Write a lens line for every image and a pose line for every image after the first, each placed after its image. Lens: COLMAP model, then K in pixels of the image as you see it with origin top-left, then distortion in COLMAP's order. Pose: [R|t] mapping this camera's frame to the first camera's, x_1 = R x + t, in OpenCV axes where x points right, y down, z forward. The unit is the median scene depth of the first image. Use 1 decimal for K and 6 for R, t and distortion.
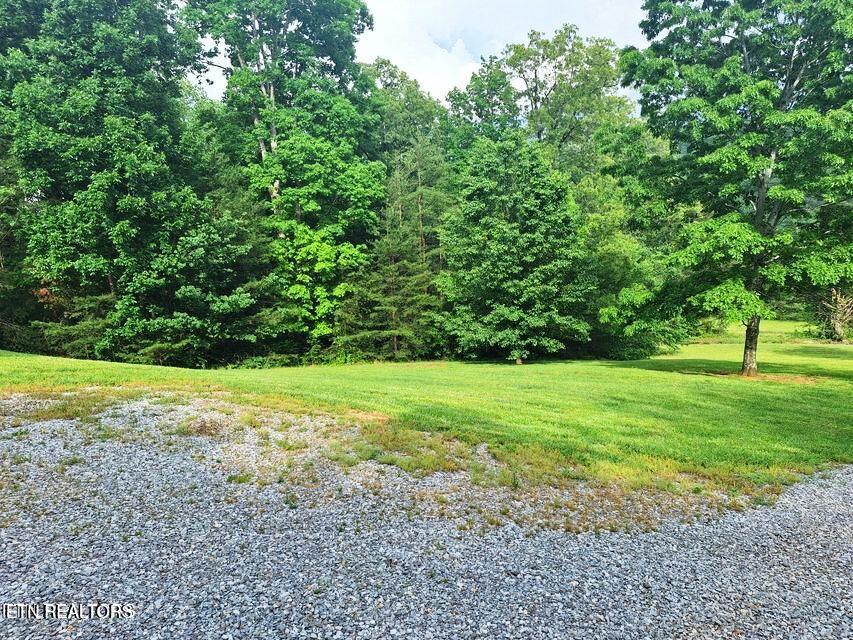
lens RADIAL K [[548.0, 0, 426.5], [0, 548.0, 320.0], [0, 0, 1]] dist [-0.001076, -0.000461]
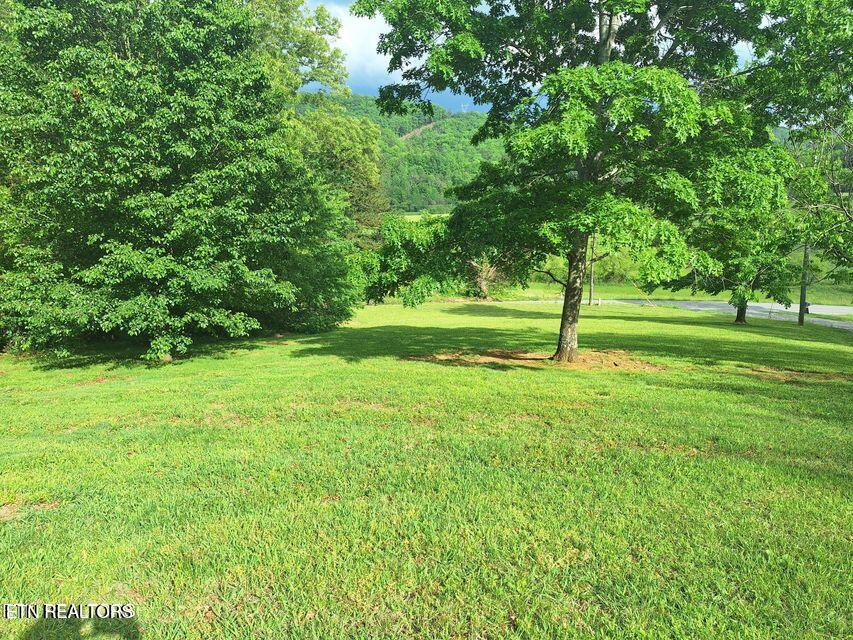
lens RADIAL K [[548.0, 0, 426.5], [0, 548.0, 320.0], [0, 0, 1]] dist [-0.001076, -0.000461]
pose [[0.799144, -0.048426, 0.599186, 0.058863], [0.006046, 0.997347, 0.072542, 0.004990], [-0.601109, -0.054349, 0.797317, 0.465417]]
